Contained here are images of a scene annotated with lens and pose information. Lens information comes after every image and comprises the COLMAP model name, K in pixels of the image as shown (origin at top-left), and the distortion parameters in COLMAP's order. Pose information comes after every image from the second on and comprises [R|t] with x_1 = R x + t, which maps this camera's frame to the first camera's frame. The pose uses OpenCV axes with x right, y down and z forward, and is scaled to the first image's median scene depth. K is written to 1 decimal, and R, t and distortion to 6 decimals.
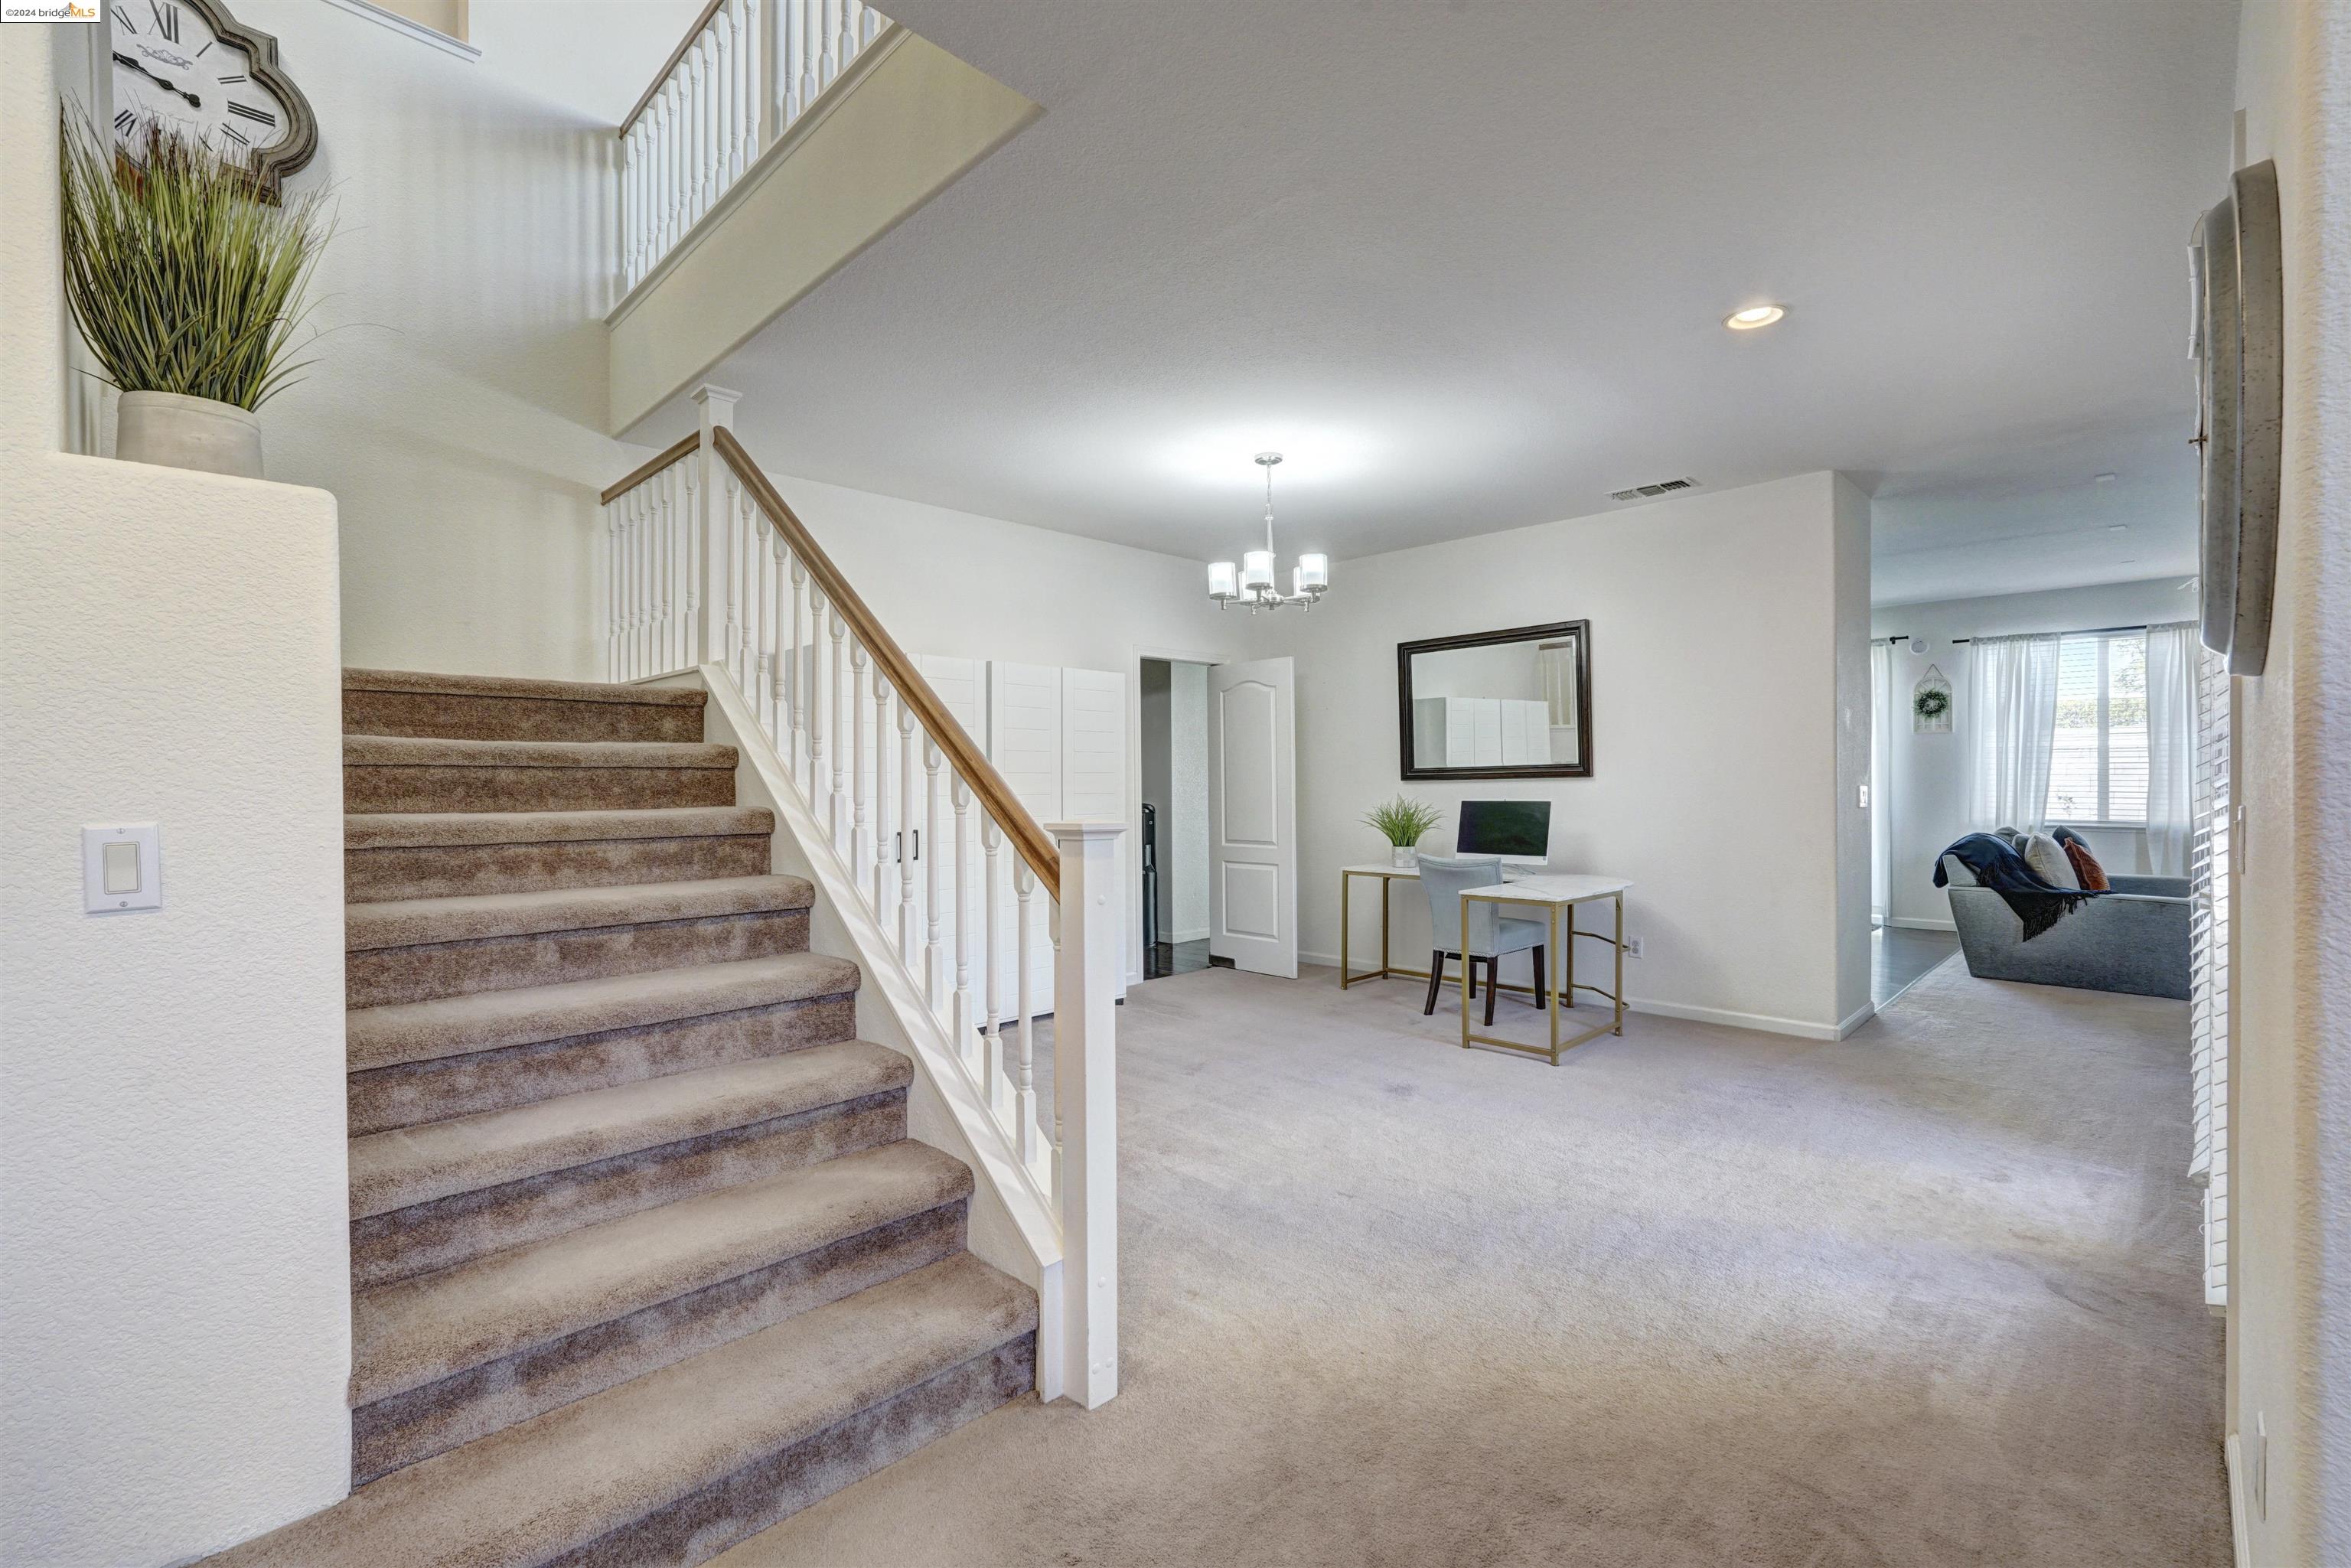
lens RADIAL K [[1027.6, 0, 1171.8], [0, 1027.6, 786.5], [0, 0, 1]] dist [-0.010626, 0.004602]
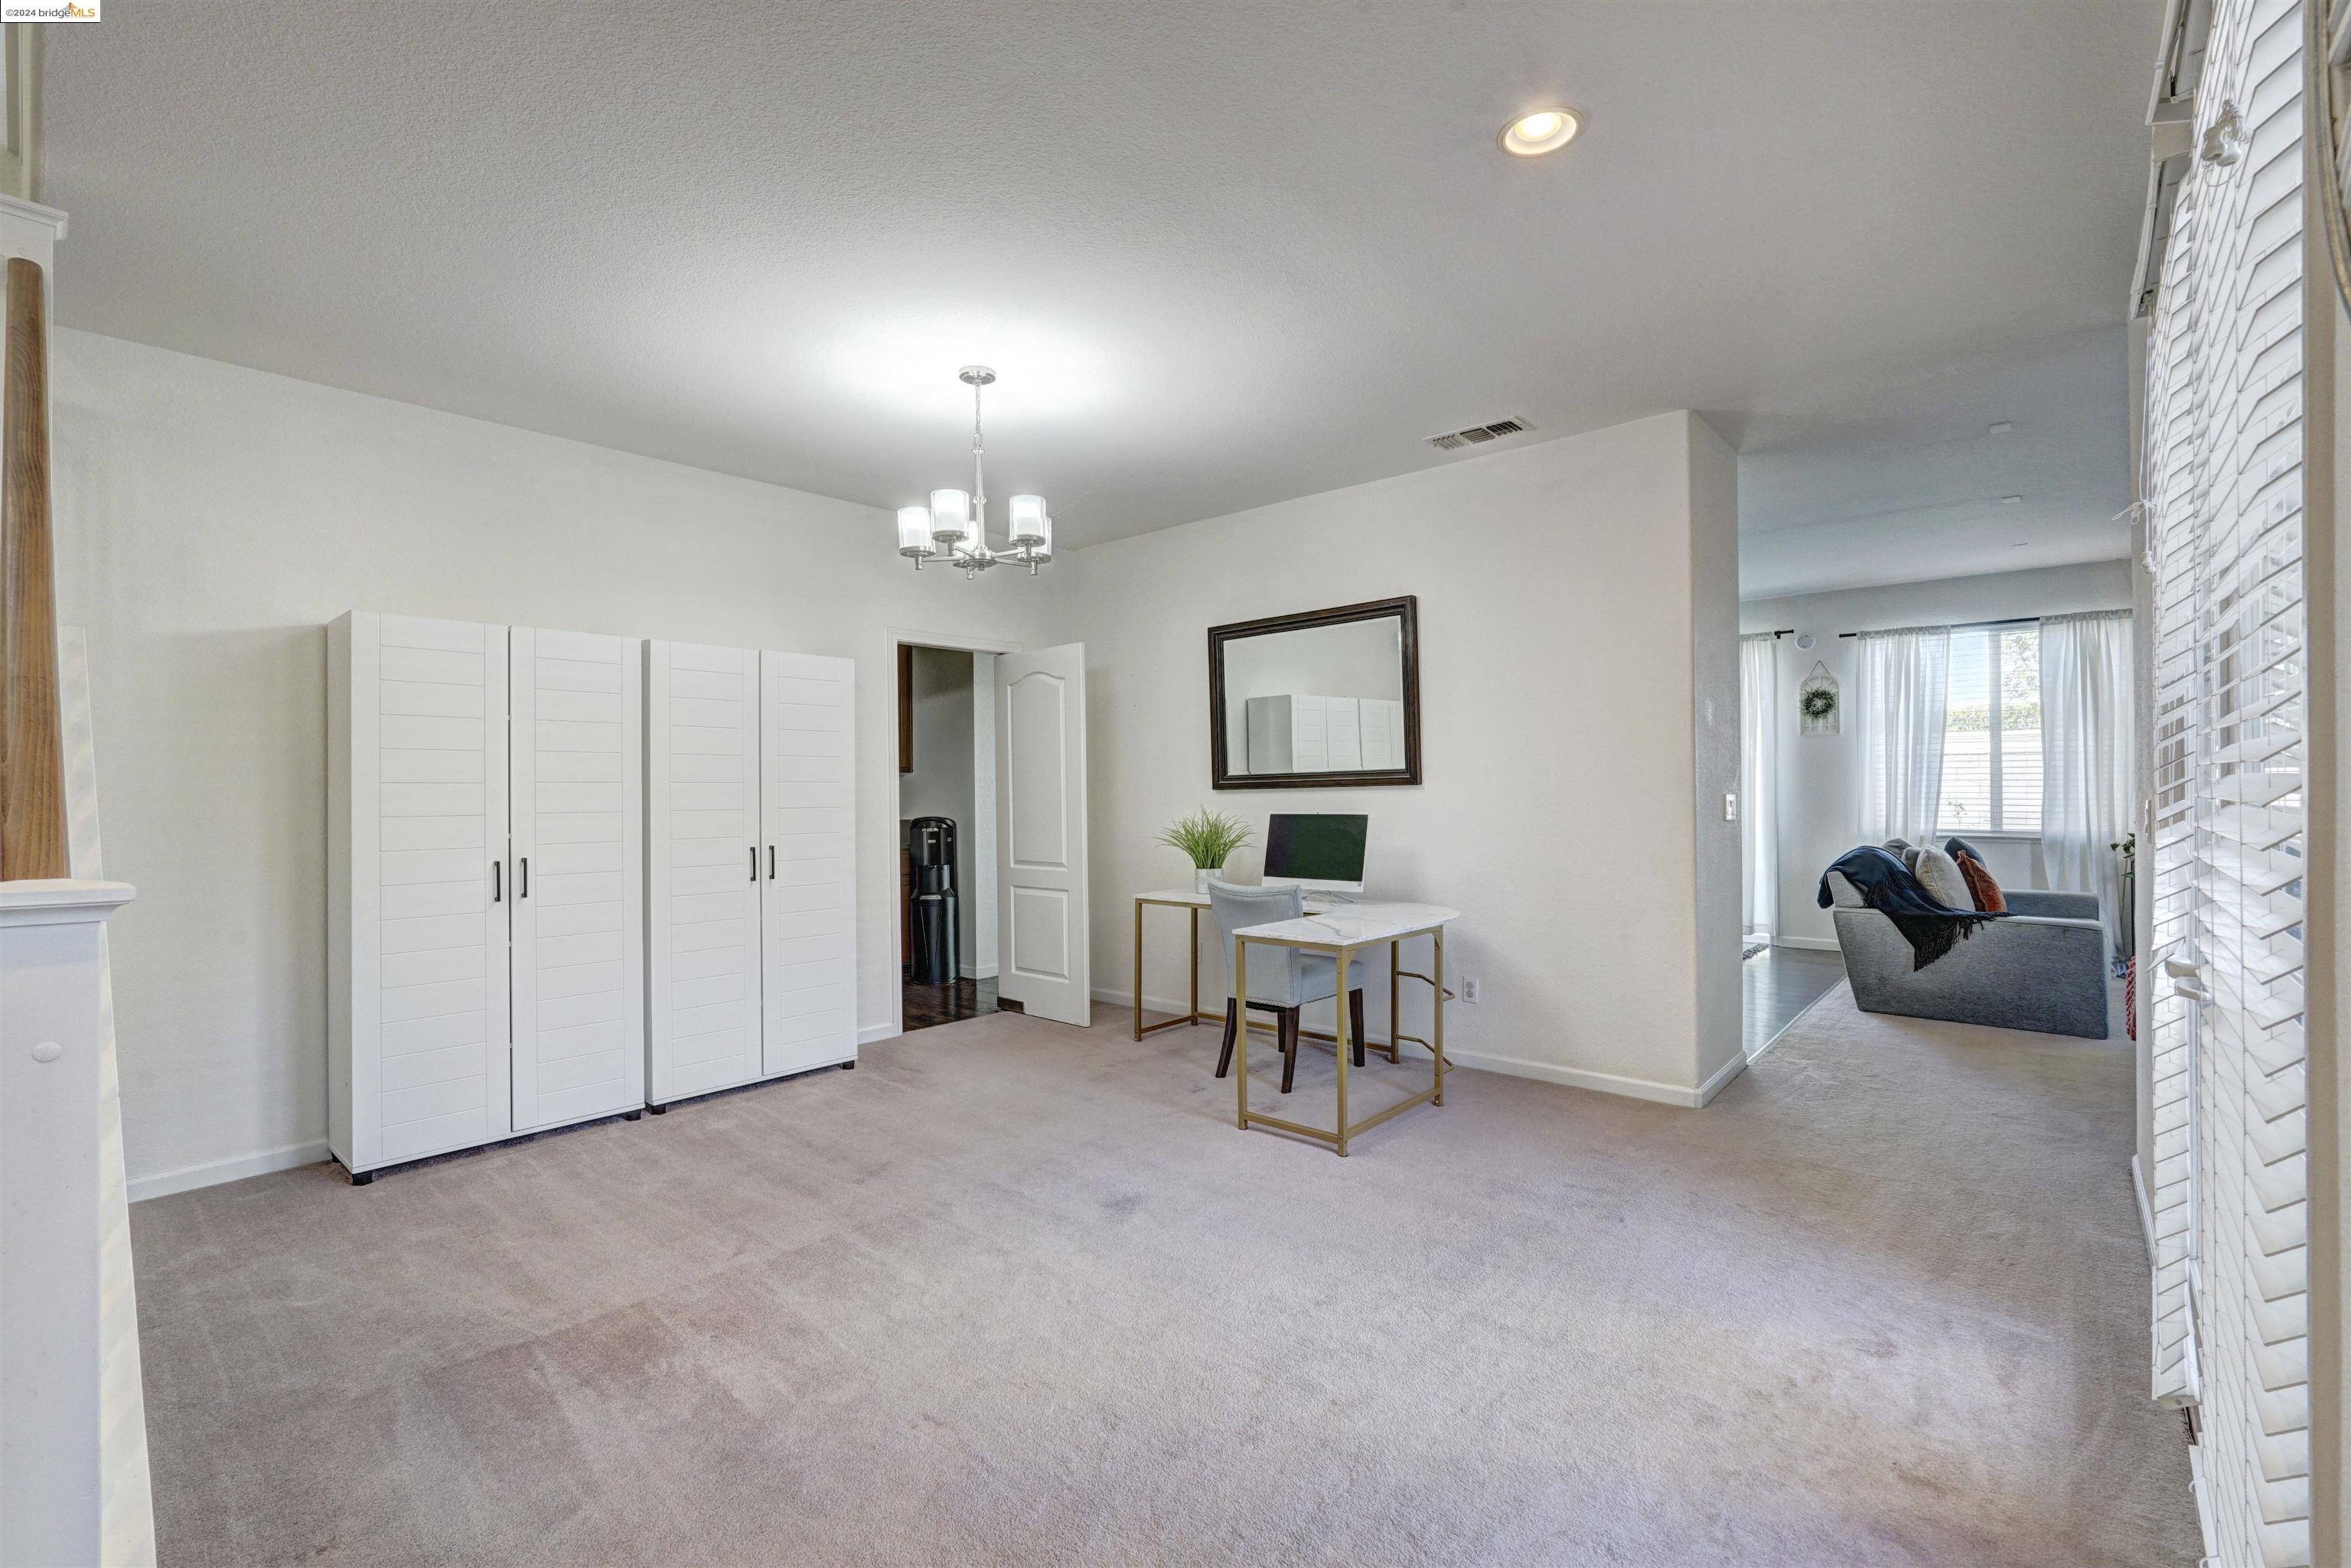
lens RADIAL K [[1027.6, 0, 1170.5], [0, 1027.6, 786.8], [0, 0, 1]] dist [-0.010626, 0.004602]
pose [[0.997873, -0.003087, 0.065120, 0.183090], [0.003554, 0.999969, -0.007066, -0.003126], [-0.065097, 0.007282, 0.997852, 0.216237]]
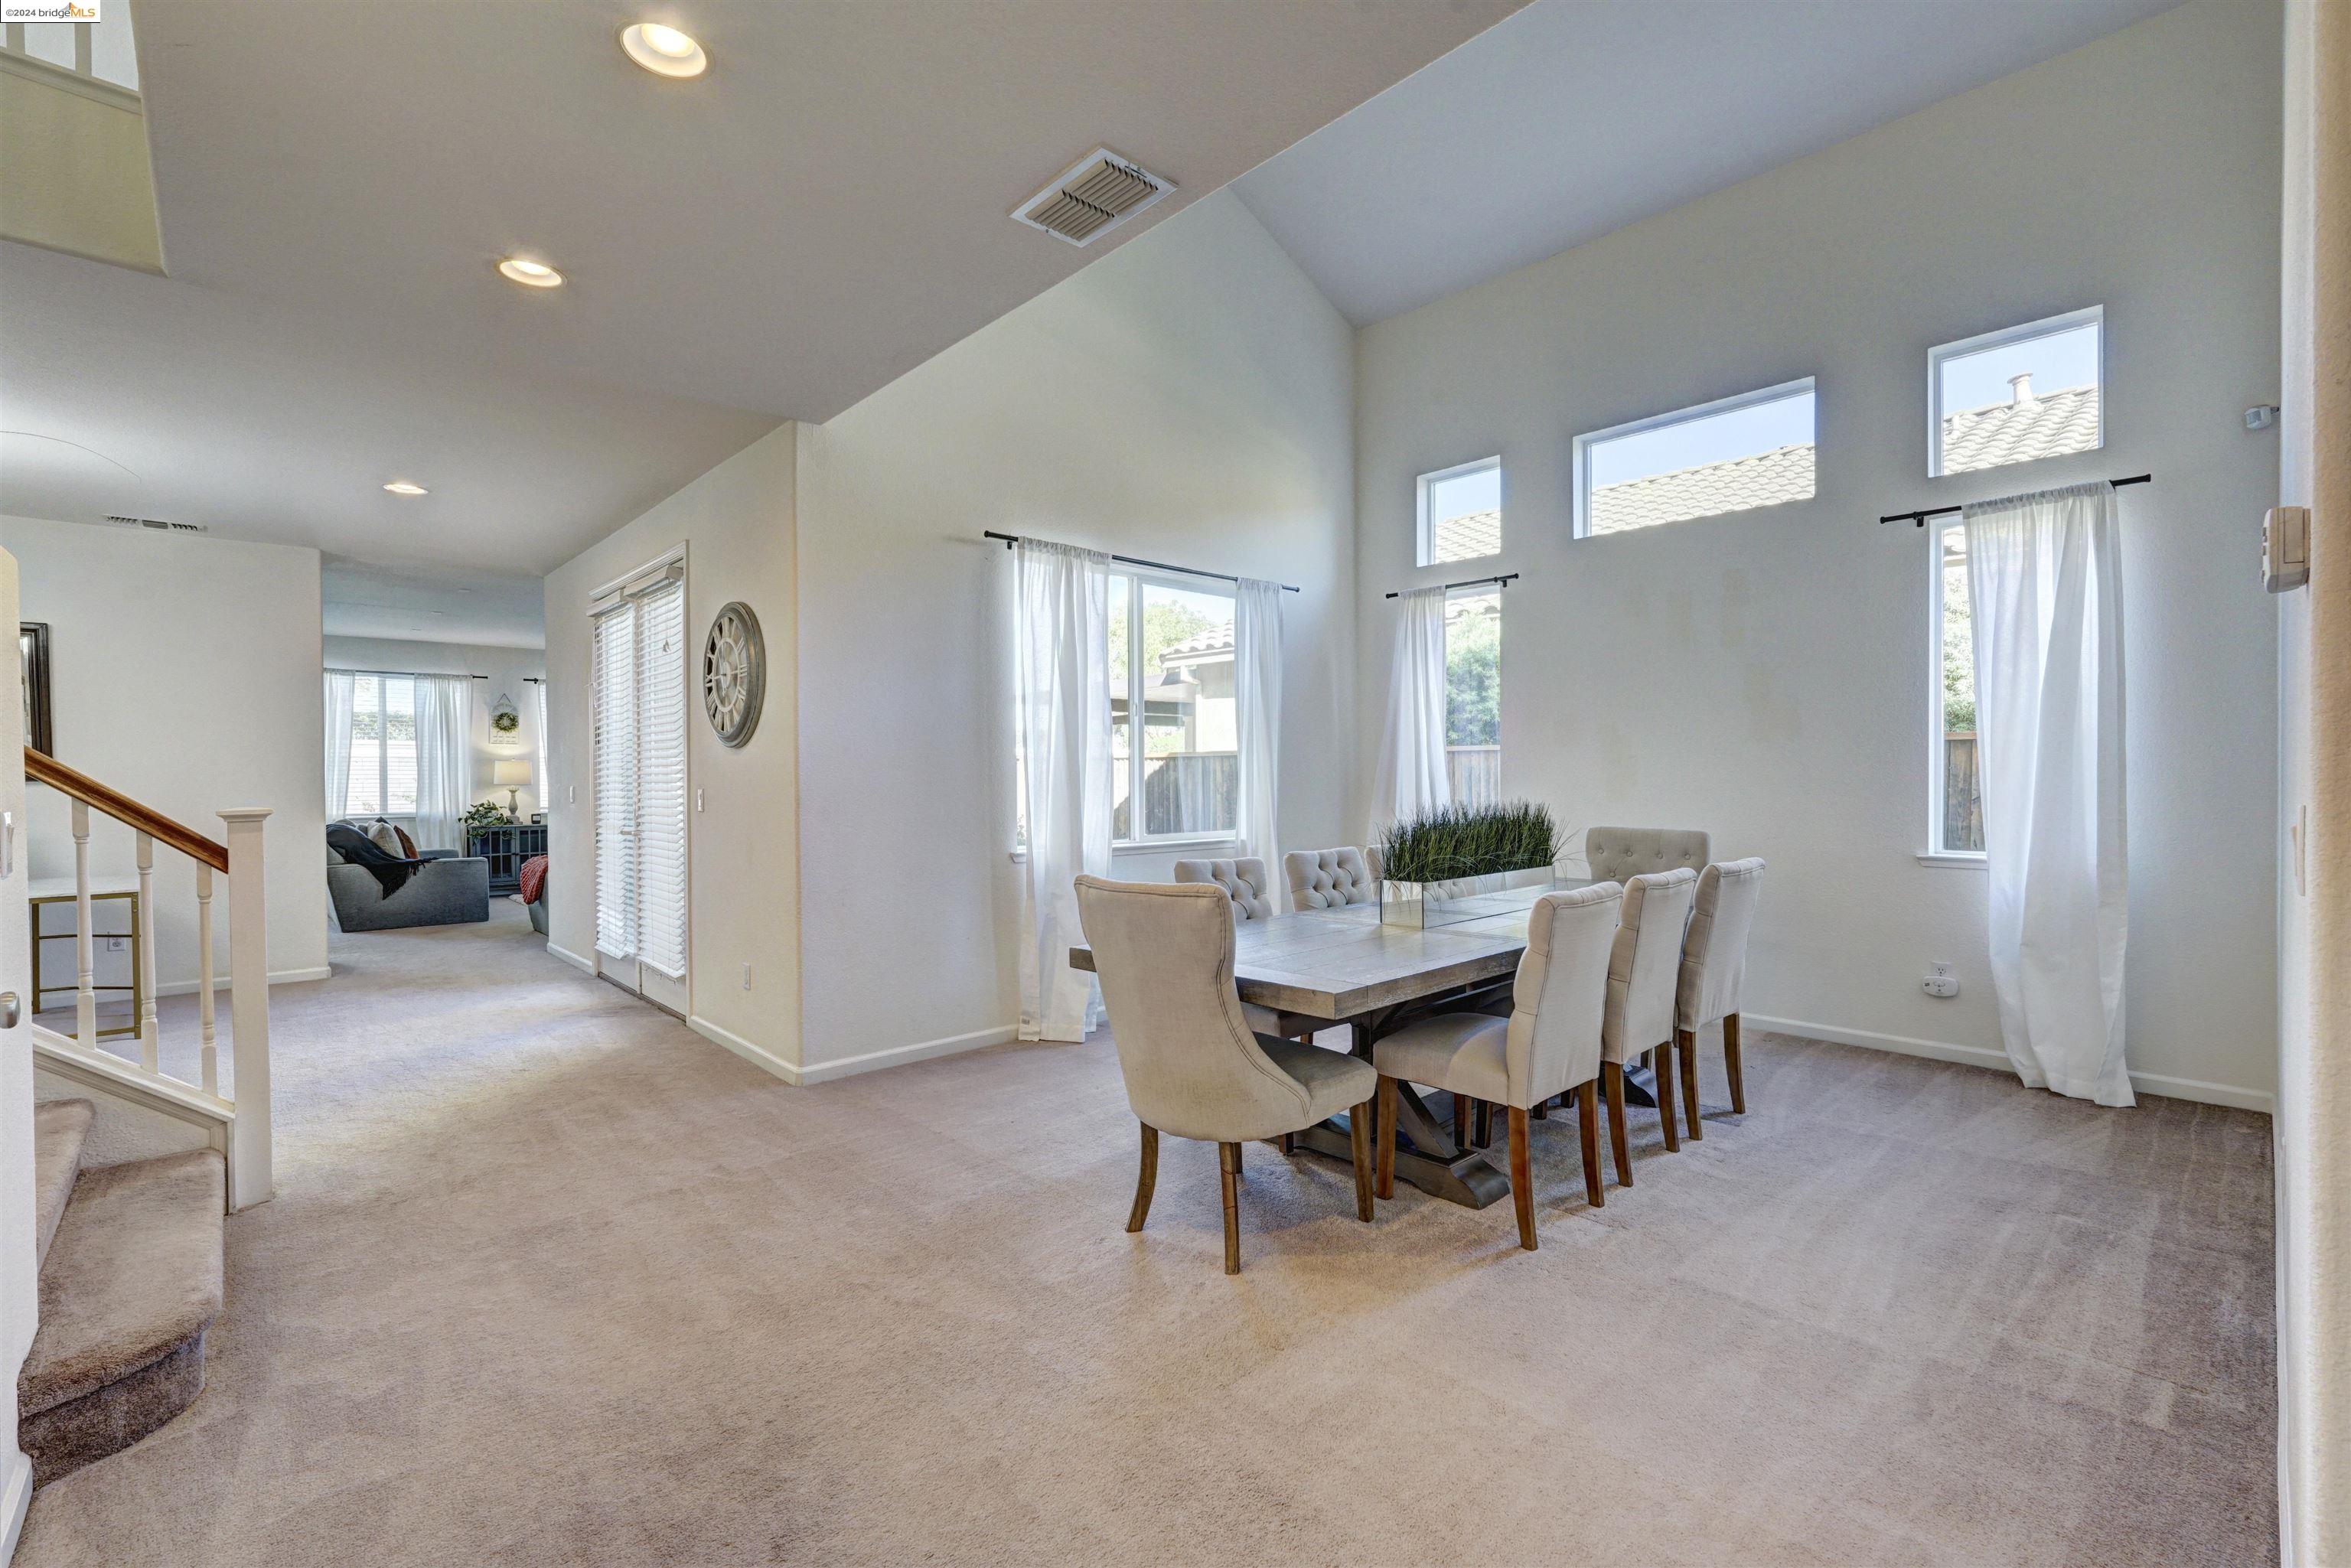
lens RADIAL K [[1027.6, 0, 1178.2], [0, 1027.6, 784.8], [0, 0, 1]] dist [-0.010626, 0.004602]
pose [[0.040071, -0.004271, 0.999188, -0.659718], [0.009801, 0.999944, 0.003882, 0.001574], [-0.999149, 0.009638, 0.040110, -0.172131]]
